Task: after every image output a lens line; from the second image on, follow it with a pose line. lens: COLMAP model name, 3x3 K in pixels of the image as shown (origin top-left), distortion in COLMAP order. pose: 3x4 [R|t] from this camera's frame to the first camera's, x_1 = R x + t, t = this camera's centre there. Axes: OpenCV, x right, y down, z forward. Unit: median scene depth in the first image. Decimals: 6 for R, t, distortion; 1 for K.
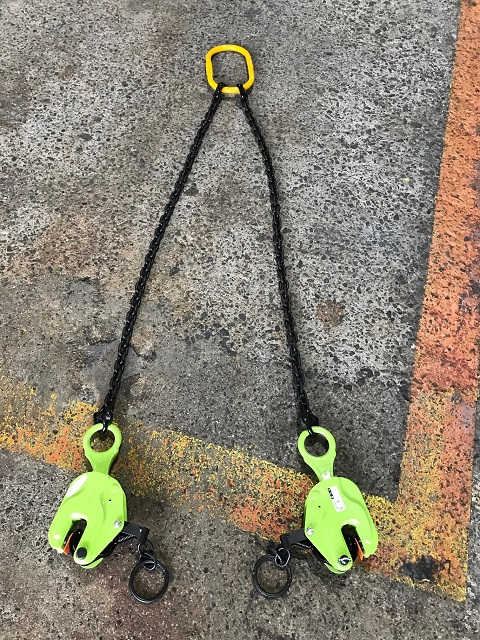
lens RADIAL K [[516.8, 0, 240.0], [0, 516.8, 320.0], [0, 0, 1]] dist [0.013273, -0.012472]
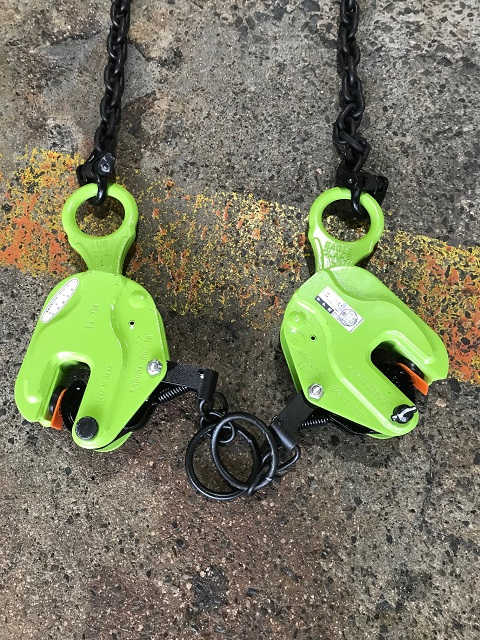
lens RADIAL K [[516.8, 0, 240.0], [0, 516.8, 320.0], [0, 0, 1]] dist [0.013273, -0.012472]
pose [[0.998186, -0.060196, -0.000829, -0.120108], [0.057820, 0.954774, 0.291658, 0.168738], [-0.016765, -0.291177, 0.956522, 0.429817]]
